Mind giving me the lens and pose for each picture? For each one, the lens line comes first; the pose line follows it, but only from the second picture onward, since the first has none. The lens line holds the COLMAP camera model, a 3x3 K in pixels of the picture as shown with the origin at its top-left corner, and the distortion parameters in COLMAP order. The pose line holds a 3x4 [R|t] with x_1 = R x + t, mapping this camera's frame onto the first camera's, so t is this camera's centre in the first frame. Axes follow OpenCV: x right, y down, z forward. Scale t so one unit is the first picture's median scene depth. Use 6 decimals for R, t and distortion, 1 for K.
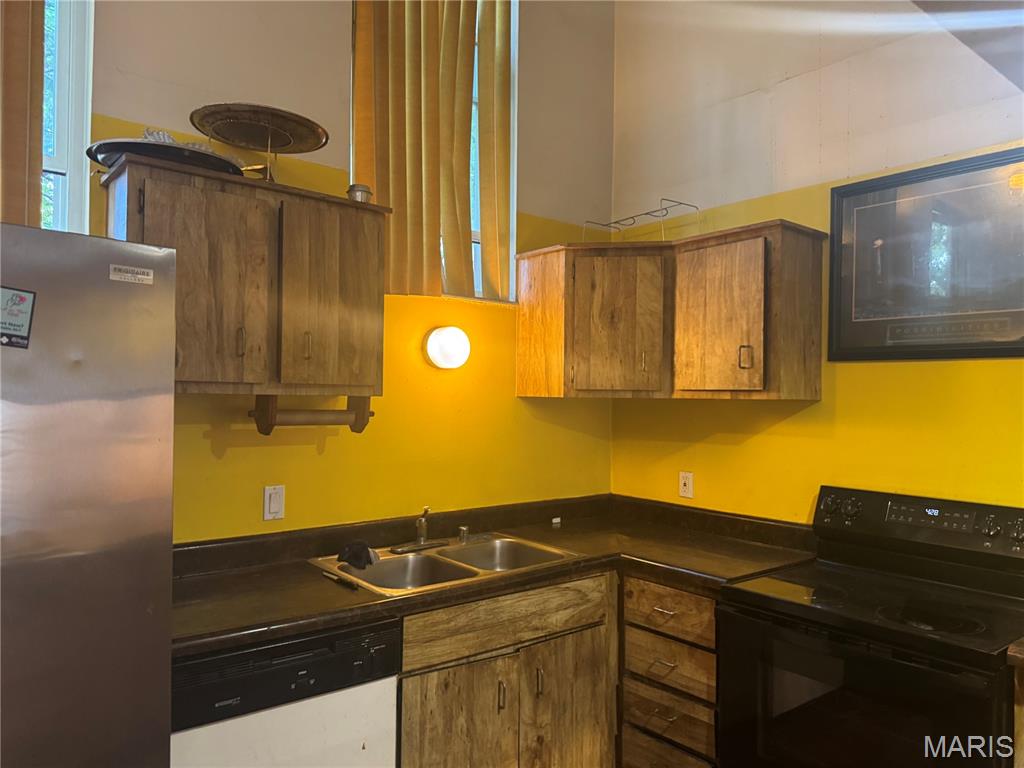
lens RADIAL K [[726.5, 0, 512.0], [0, 726.5, 384.0], [0, 0, 1]] dist [0.153425, -0.256032]
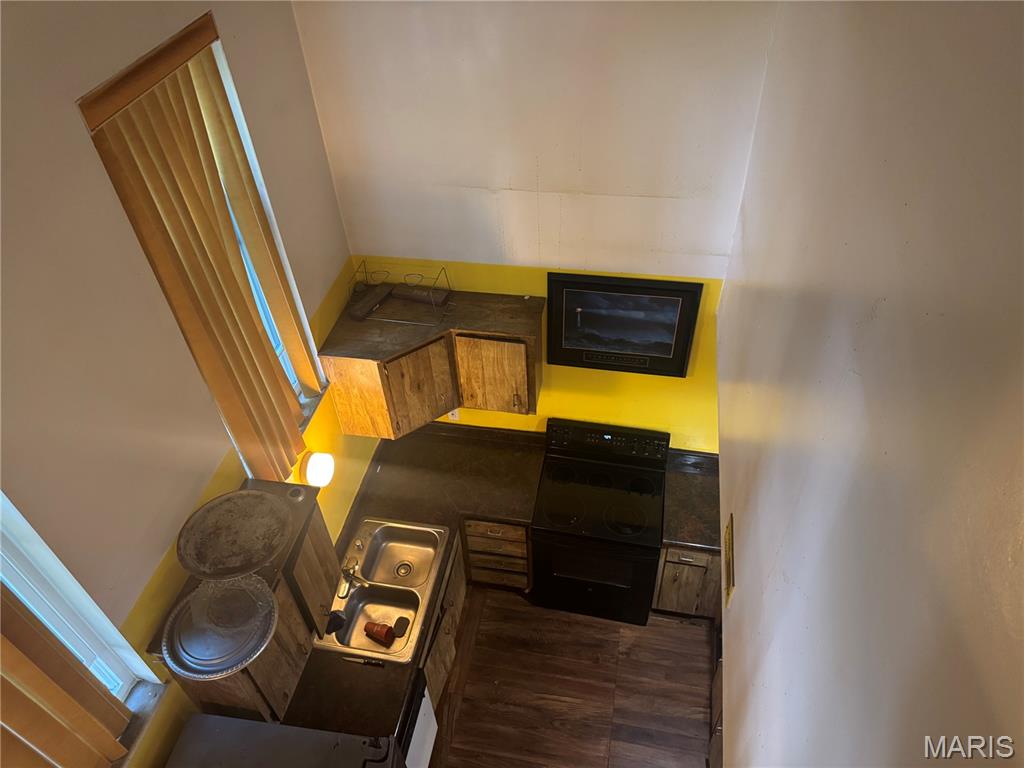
lens RADIAL K [[726.5, 0, 512.0], [0, 726.5, 384.0], [0, 0, 1]] dist [0.153425, -0.256032]
pose [[0.770929, -0.473226, 0.426293, -0.337098], [0.040821, 0.704637, 0.708392, -1.163677], [-0.635612, -0.528718, 0.562543, 0.147451]]
